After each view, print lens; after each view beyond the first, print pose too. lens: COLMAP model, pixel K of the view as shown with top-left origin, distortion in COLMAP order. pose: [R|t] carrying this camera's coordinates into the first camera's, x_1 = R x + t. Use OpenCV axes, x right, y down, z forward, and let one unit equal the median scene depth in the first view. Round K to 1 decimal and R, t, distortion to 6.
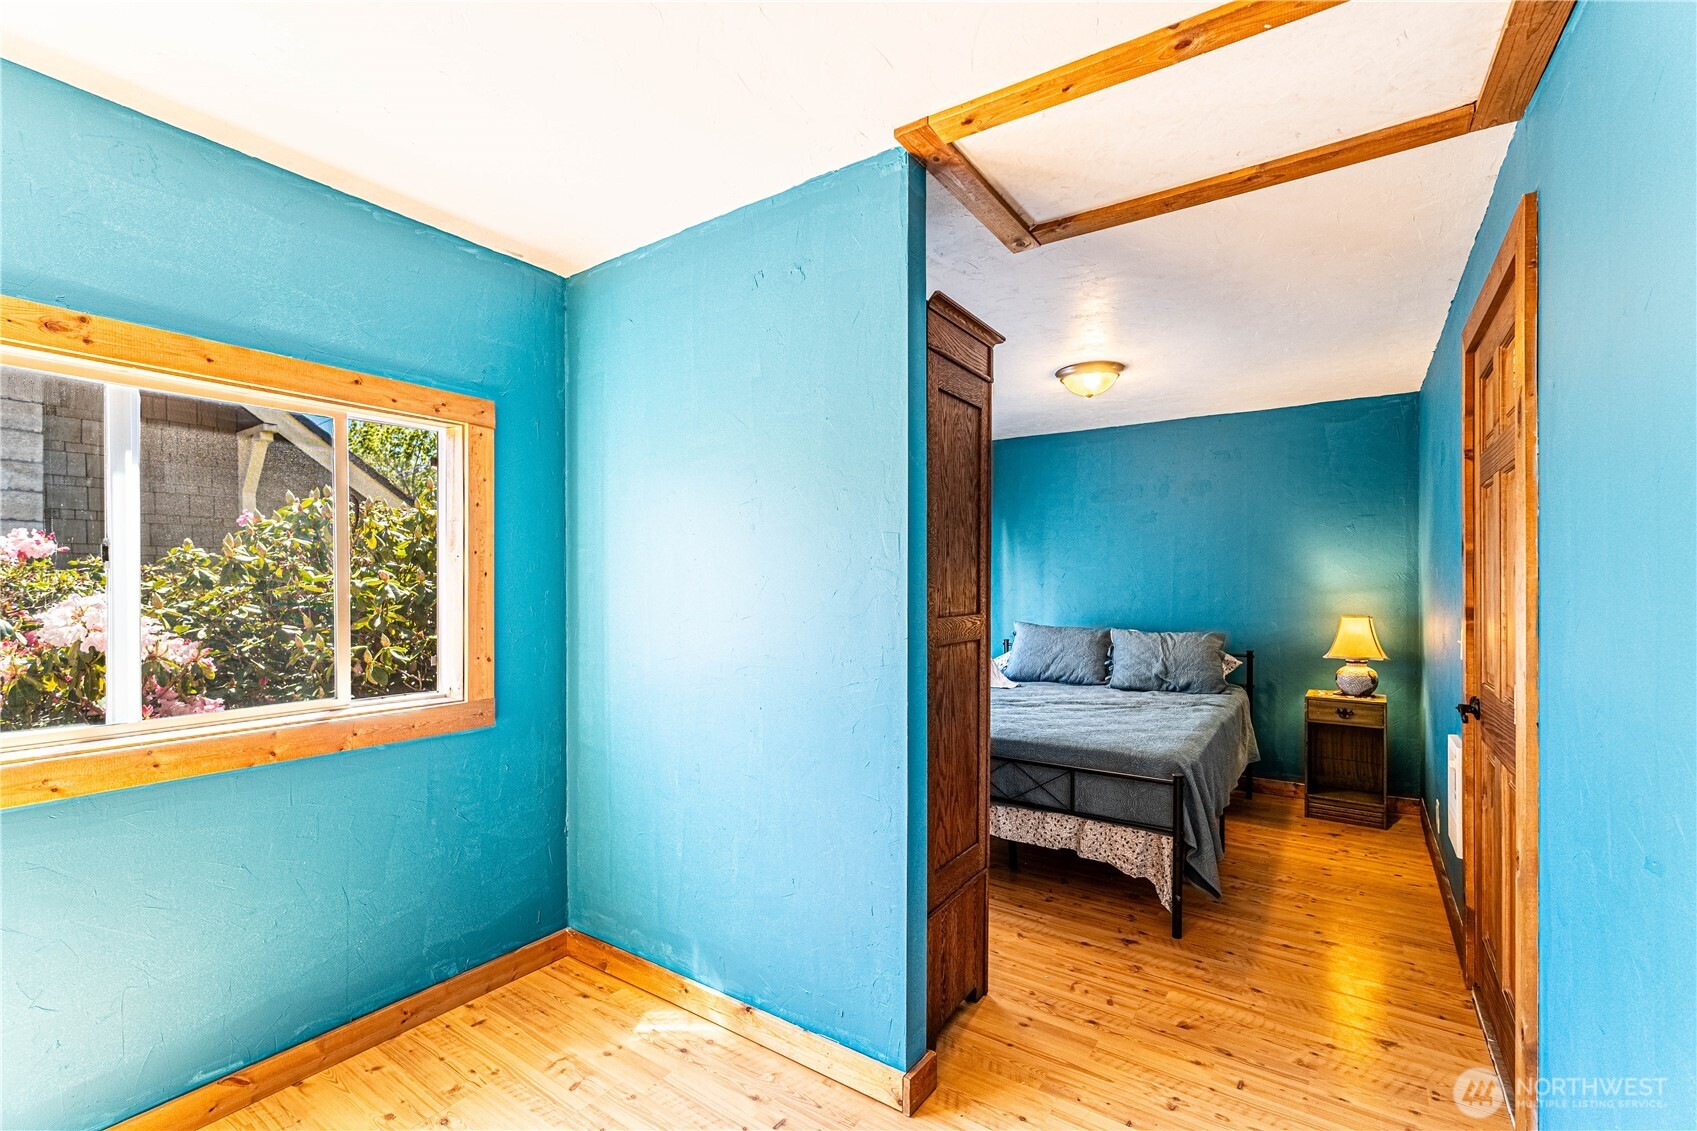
lens RADIAL K [[707.7, 0, 836.2], [0, 707.7, 582.6], [0, 0, 1]] dist [0.003719, 0.000837]
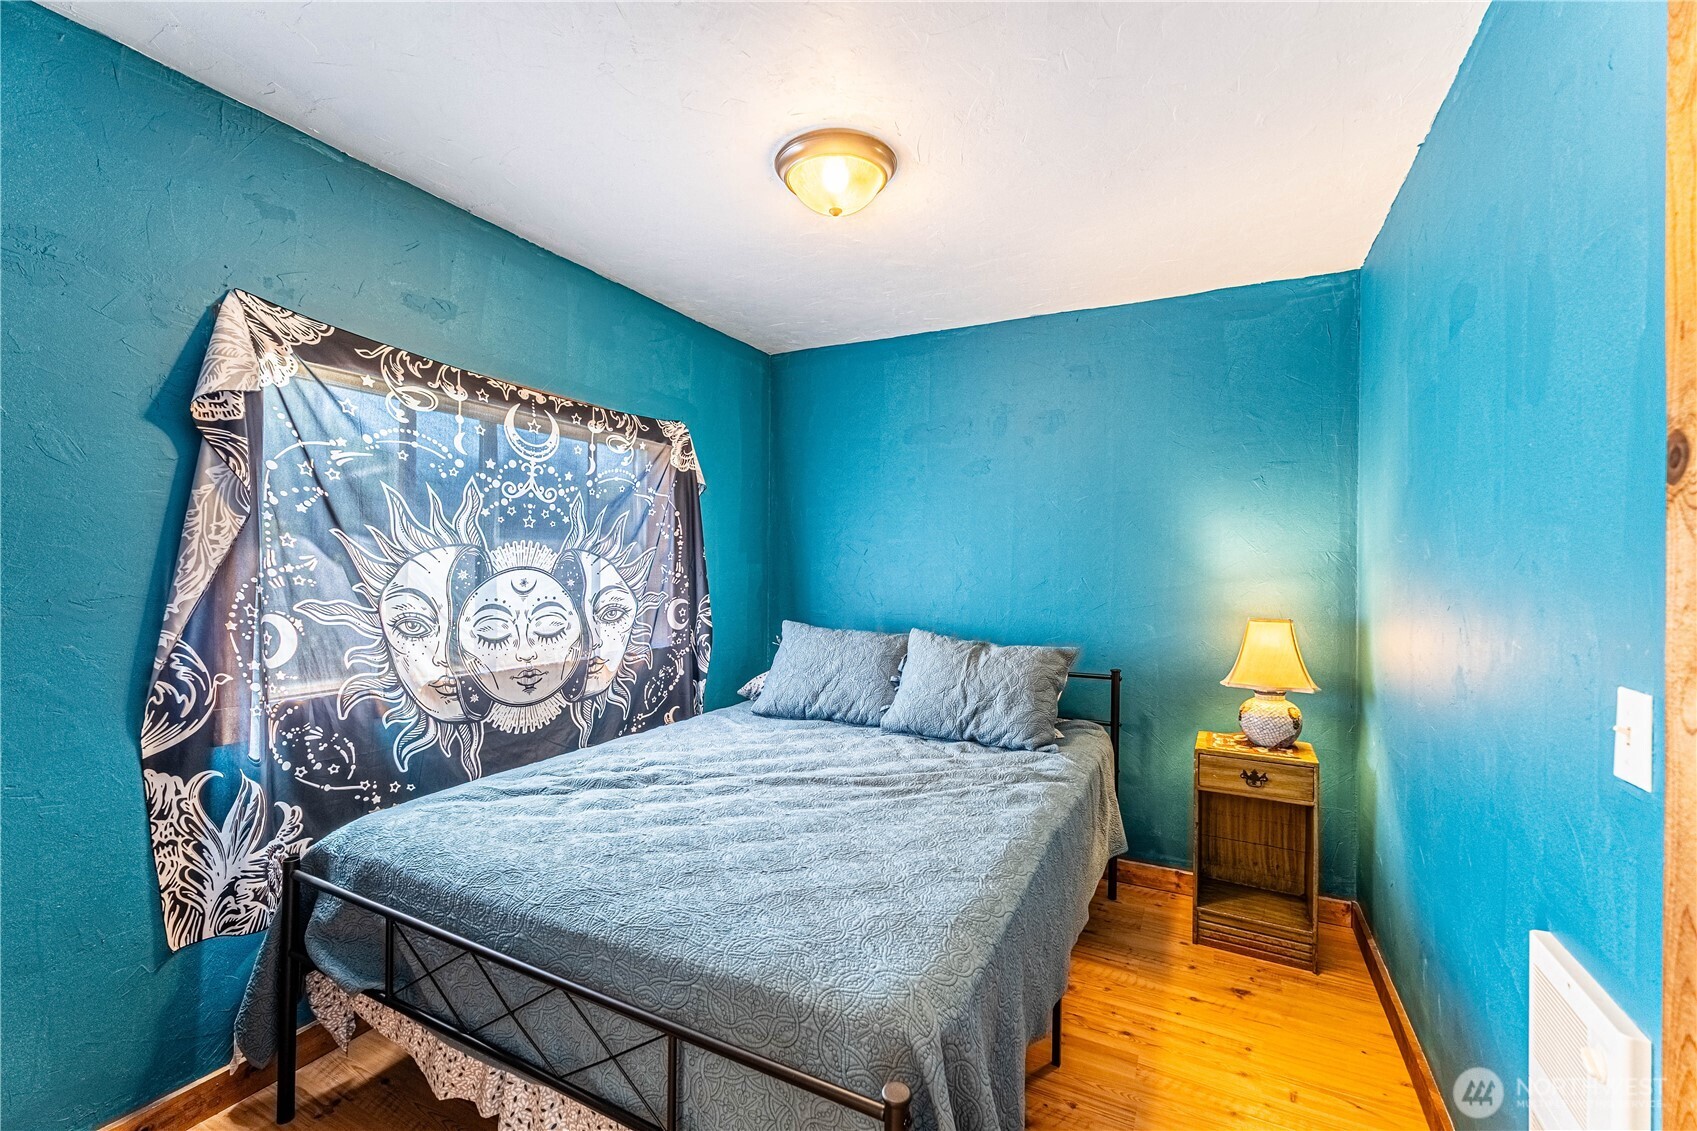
lens RADIAL K [[707.7, 0, 857.3], [0, 707.7, 562.8], [0, 0, 1]] dist [0.003719, 0.000837]
pose [[0.987316, 0.010940, 0.158390, 0.268519], [-0.010319, 0.999936, -0.004740, 0.004256], [-0.158432, 0.003046, 0.987365, 0.431640]]
